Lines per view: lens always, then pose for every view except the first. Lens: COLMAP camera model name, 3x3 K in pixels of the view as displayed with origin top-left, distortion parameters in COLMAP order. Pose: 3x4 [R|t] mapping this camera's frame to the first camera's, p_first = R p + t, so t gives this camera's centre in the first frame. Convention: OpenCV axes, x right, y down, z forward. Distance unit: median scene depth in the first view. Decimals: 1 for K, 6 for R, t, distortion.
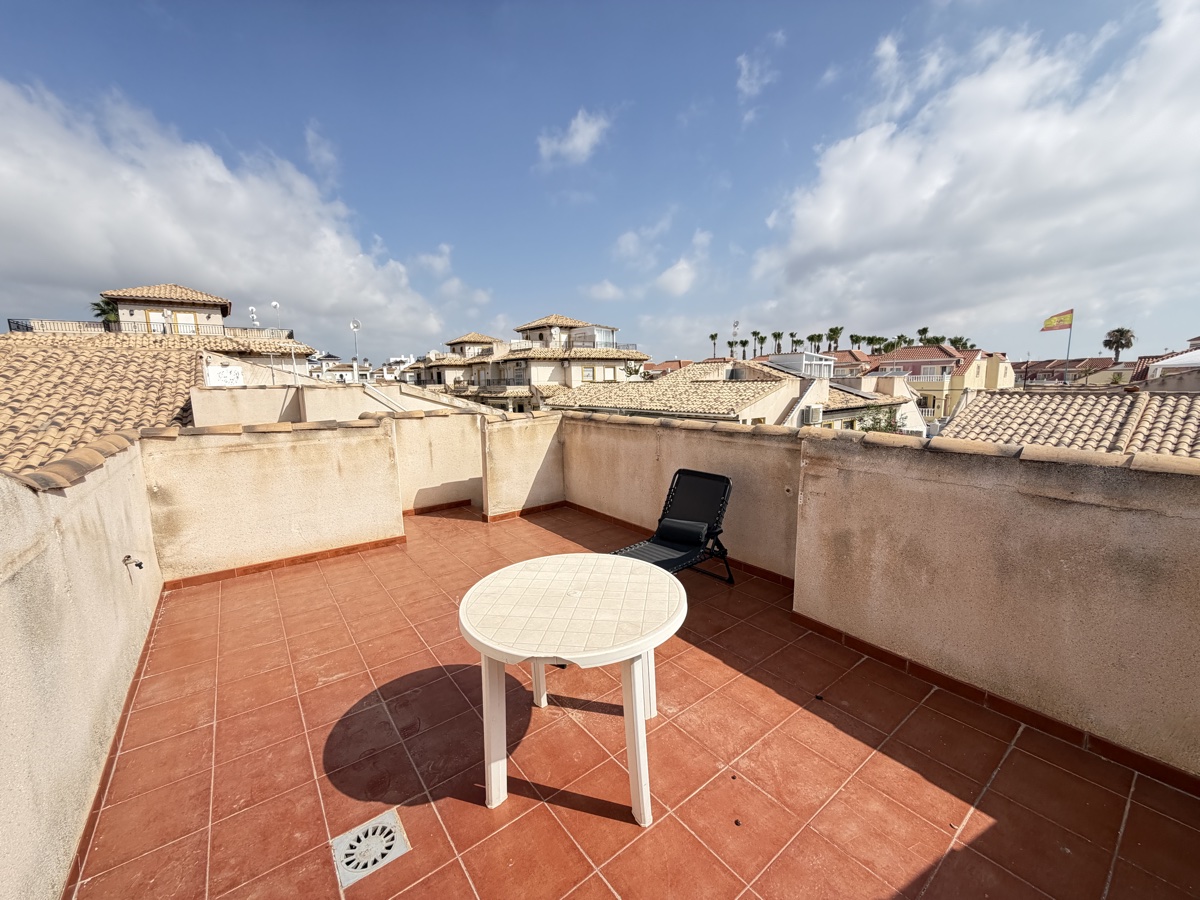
lens RADIAL K [[476.3, 0, 600.0], [0, 476.3, 450.0], [0, 0, 1]] dist [-0.000491, -0.000234]
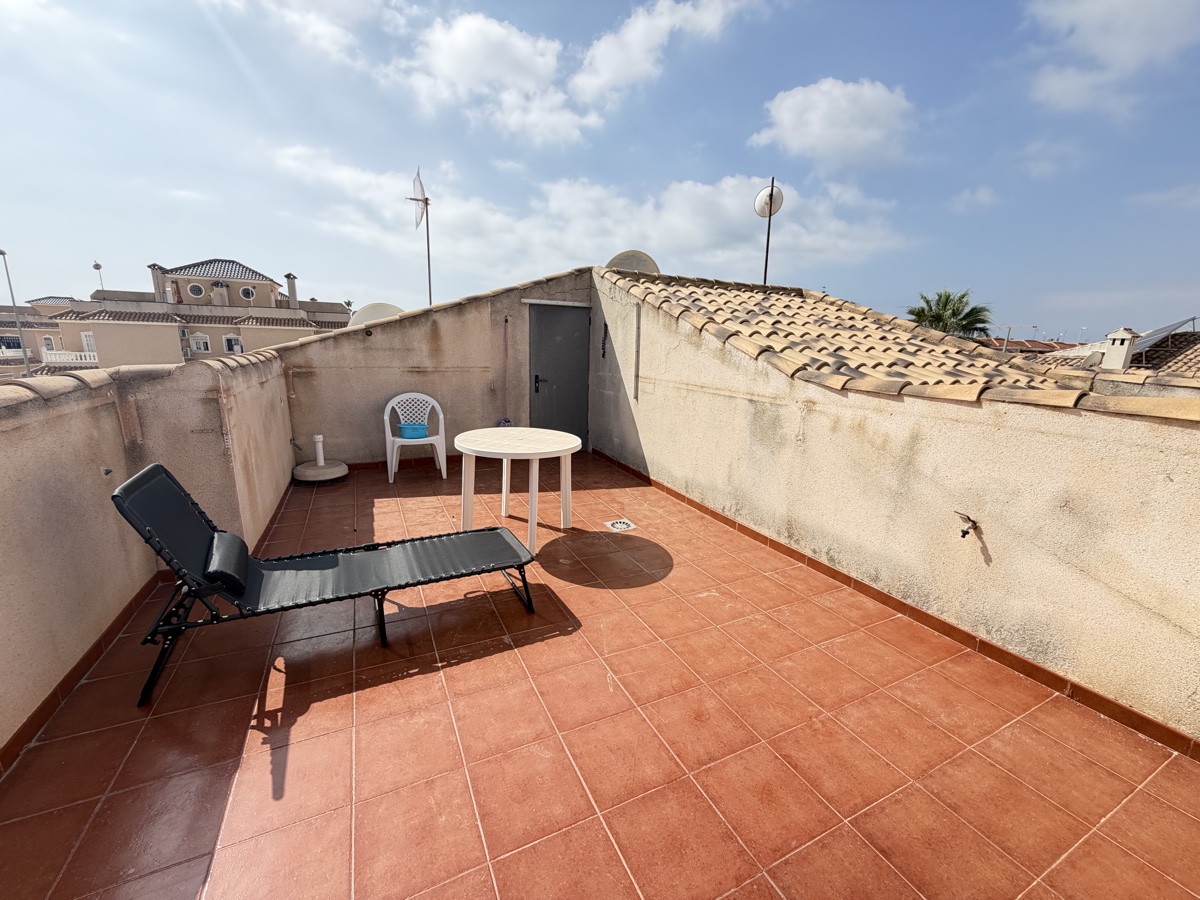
lens RADIAL K [[476.3, 0, 600.0], [0, 476.3, 450.0], [0, 0, 1]] dist [-0.000491, -0.000234]
pose [[-0.980856, -0.051268, 0.187864, -0.645273], [0.018959, 0.934998, 0.354145, -0.268400], [-0.193809, 0.350927, -0.916127, 2.429058]]
